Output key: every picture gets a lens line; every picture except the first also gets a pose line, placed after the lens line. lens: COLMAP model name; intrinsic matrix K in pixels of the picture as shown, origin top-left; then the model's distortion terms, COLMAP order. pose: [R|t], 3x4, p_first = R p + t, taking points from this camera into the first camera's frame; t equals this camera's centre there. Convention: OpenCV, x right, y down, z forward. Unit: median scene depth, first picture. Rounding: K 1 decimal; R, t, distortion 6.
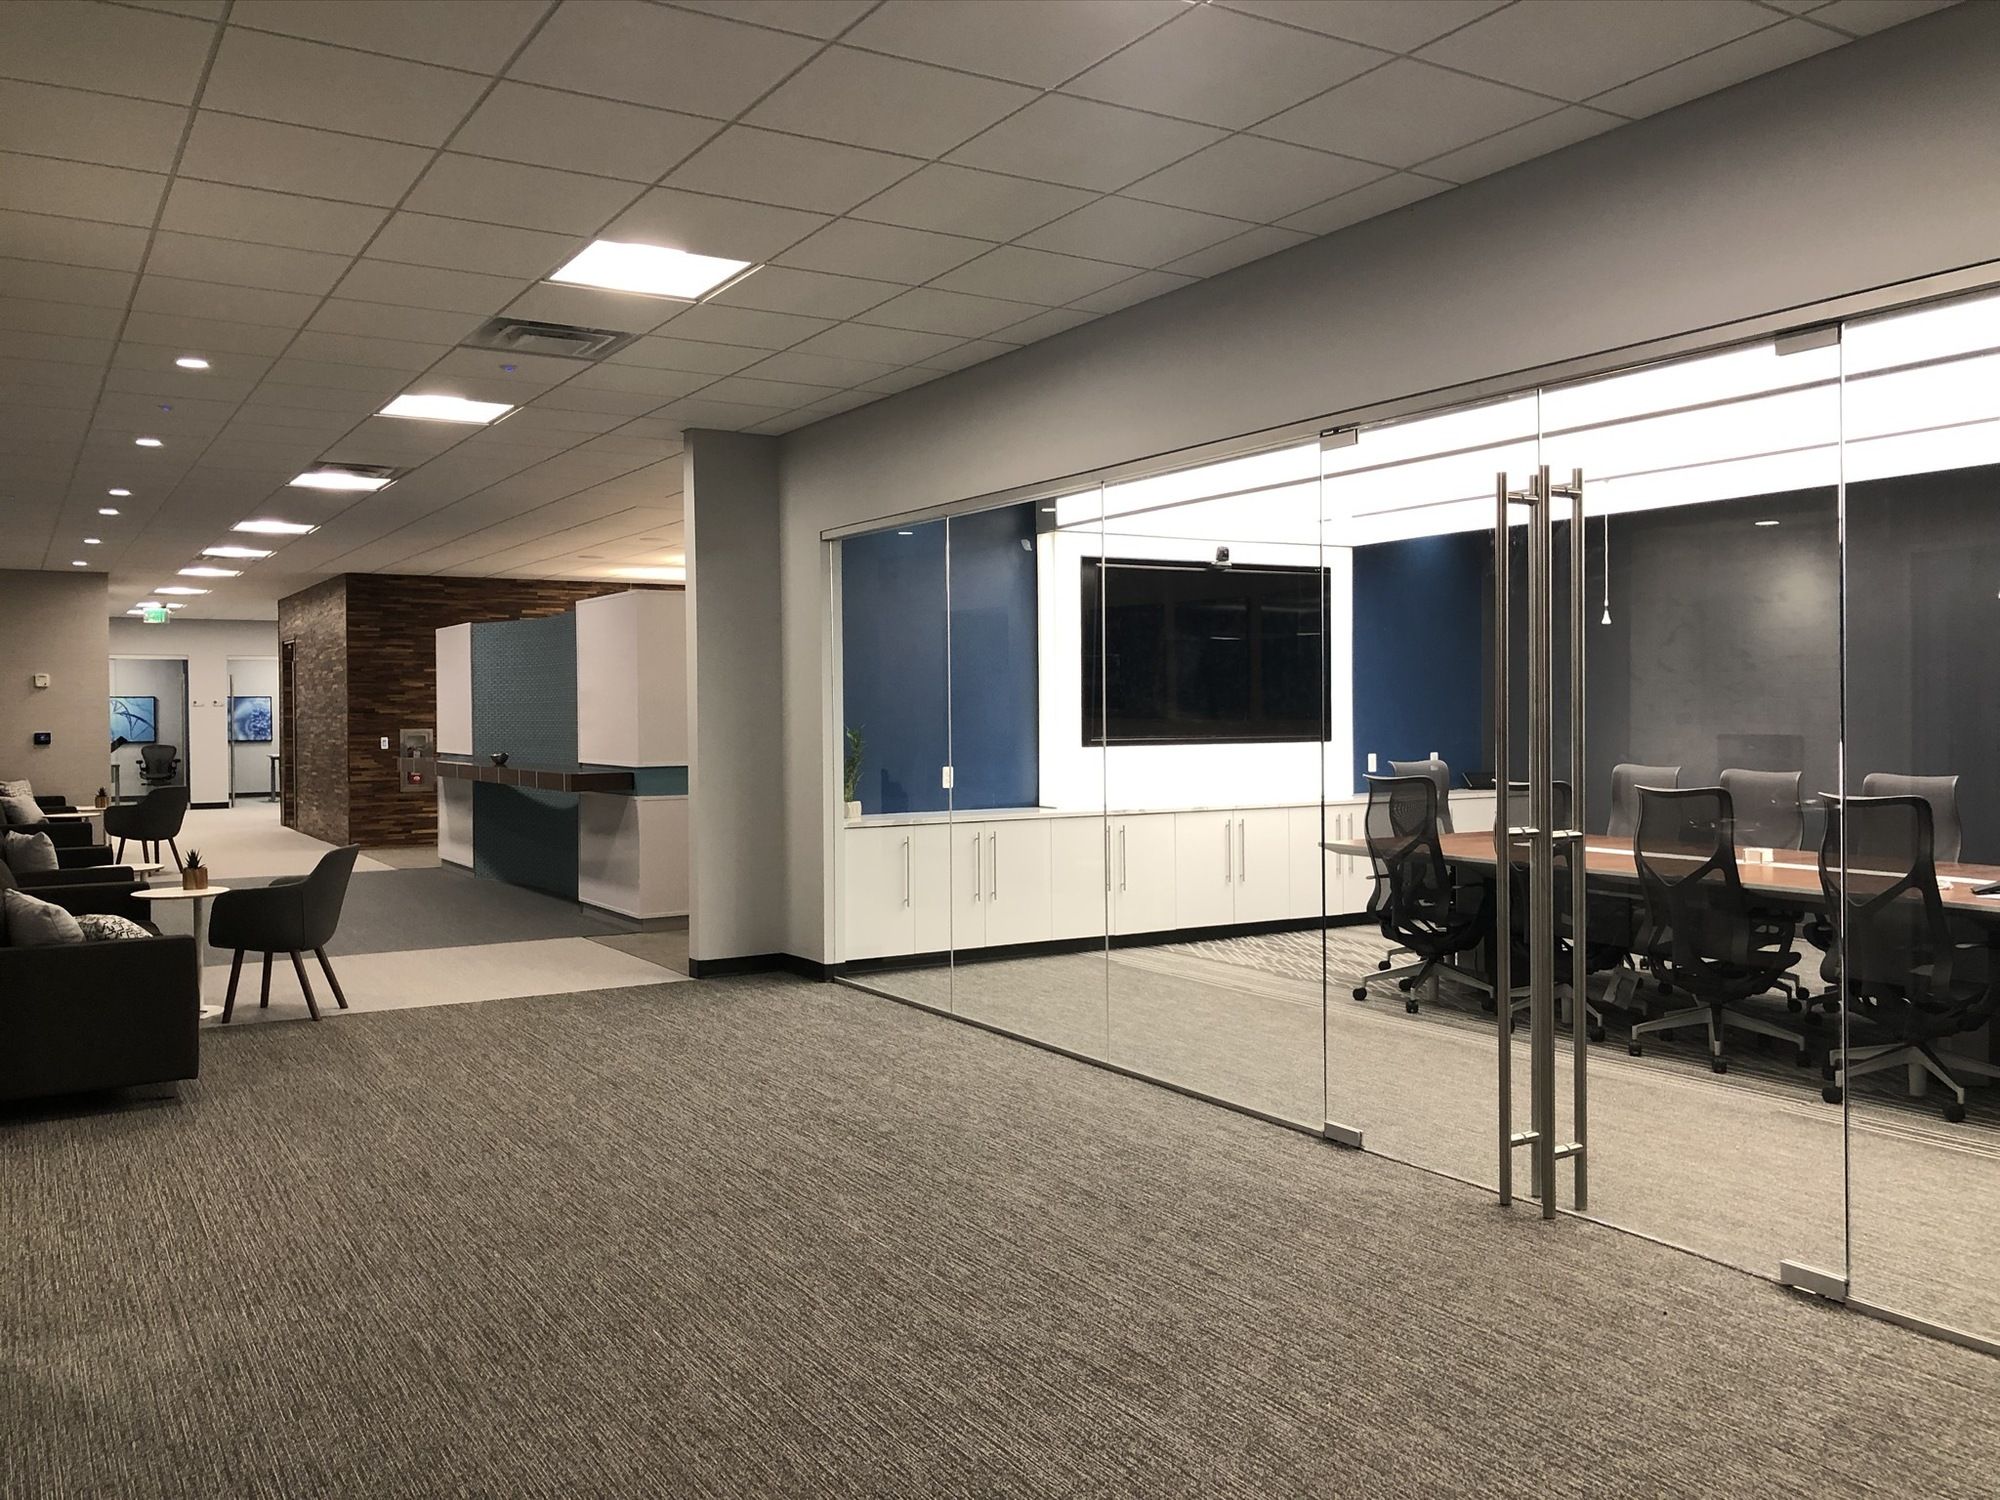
lens RADIAL K [[1654.7, 0, 990.2], [0, 1654.7, 739.5], [0, 0, 1]] dist [0.047573, -0.062308]
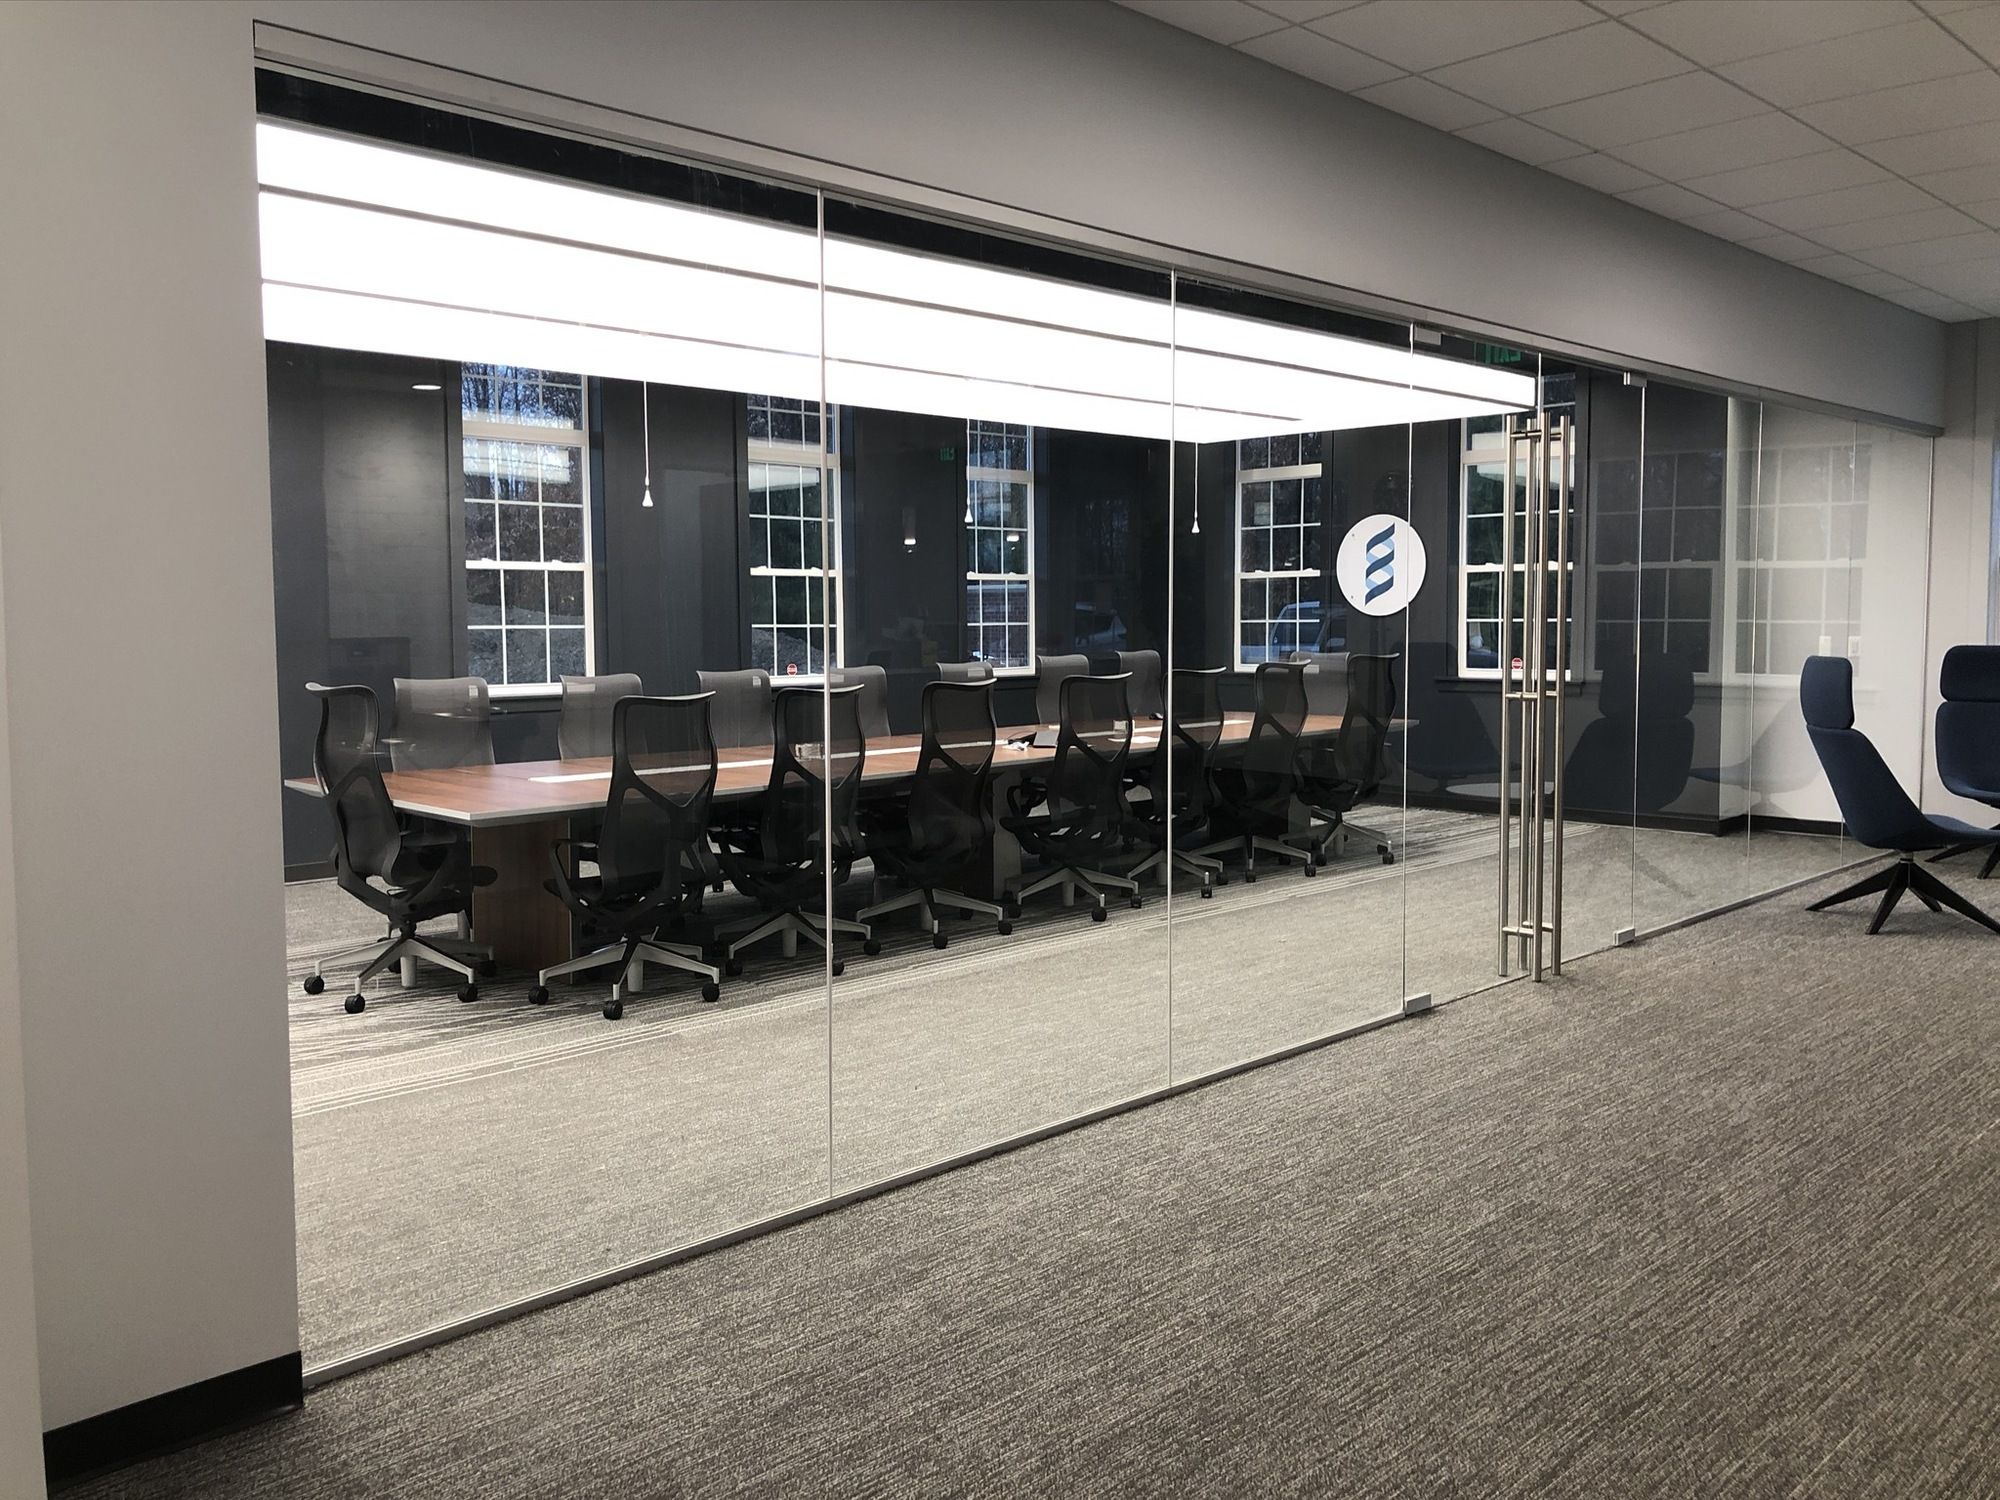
lens RADIAL K [[1654.7, 0, 1004.5], [0, 1654.7, 754.1], [0, 0, 1]] dist [0.047573, -0.062308]
pose [[-0.255350, -0.077946, 0.963702, -0.717947], [0.021506, 0.996040, 0.086261, -0.016759], [-0.966609, 0.042752, -0.252663, 1.499795]]
